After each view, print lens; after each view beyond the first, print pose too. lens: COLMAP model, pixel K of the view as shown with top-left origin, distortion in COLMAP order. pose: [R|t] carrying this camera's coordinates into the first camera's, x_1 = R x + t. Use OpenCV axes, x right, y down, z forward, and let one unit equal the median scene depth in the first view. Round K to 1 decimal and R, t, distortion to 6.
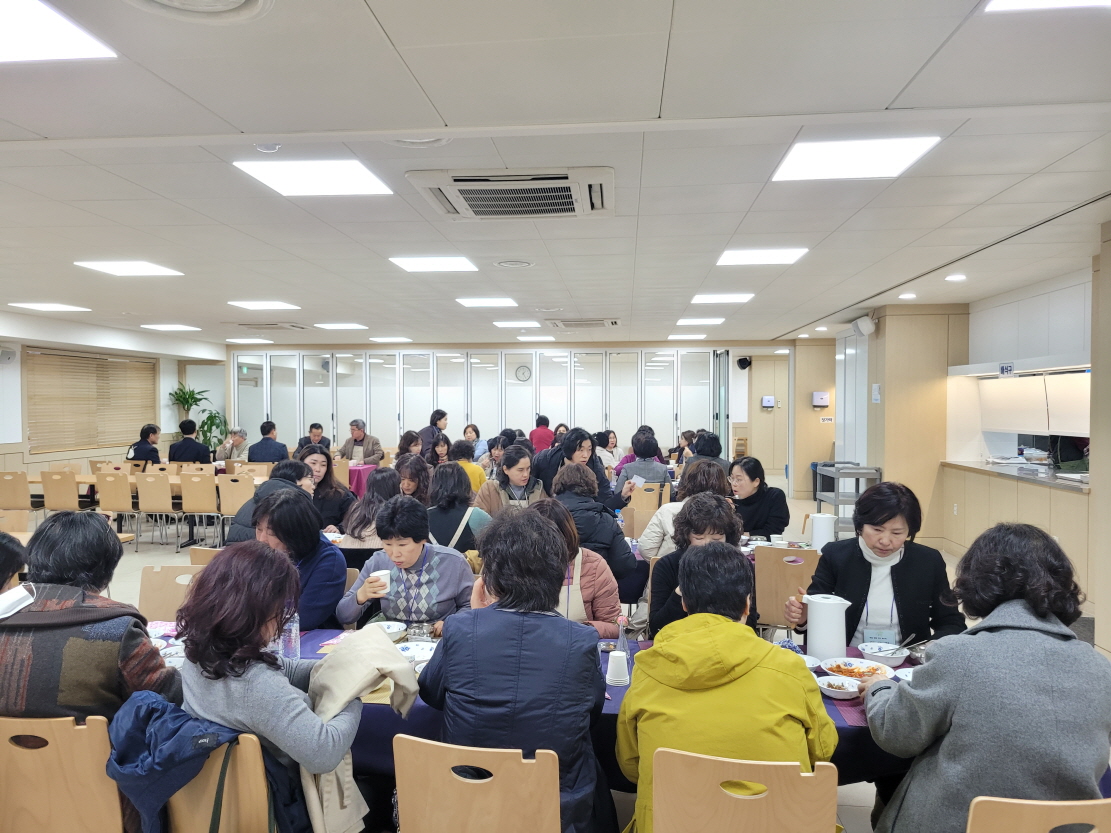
lens RADIAL K [[840.7, 0, 555.5], [0, 840.7, 416.5], [0, 0, 1]] dist [0.054376, -0.036605]
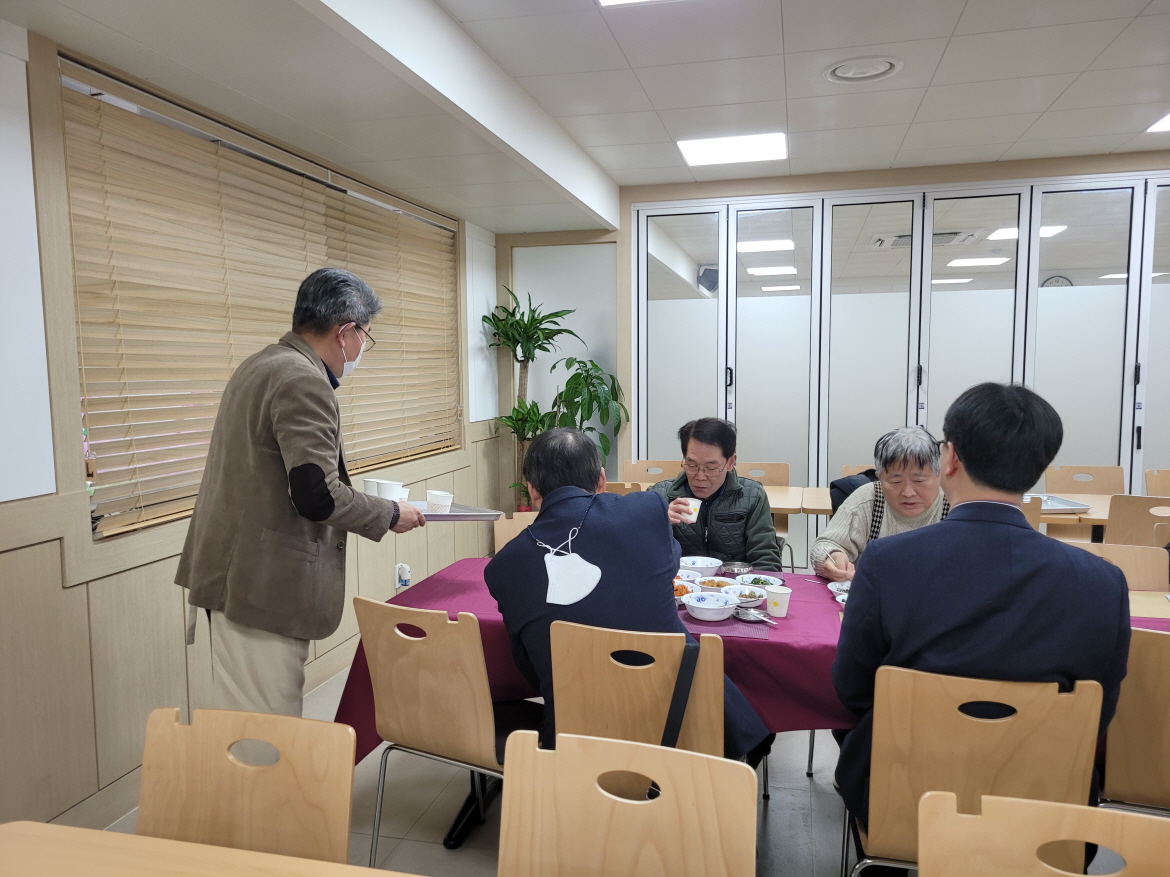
lens RADIAL K [[874.4, 0, 562.0], [0, 874.4, 443.5], [0, 0, 1]] dist [0.062509, -0.008746]
pose [[0.983454, 0.012795, -0.180703, -0.362435], [0.000534, 0.997294, 0.073518, 0.000819], [0.181155, -0.072398, 0.980786, 0.637334]]
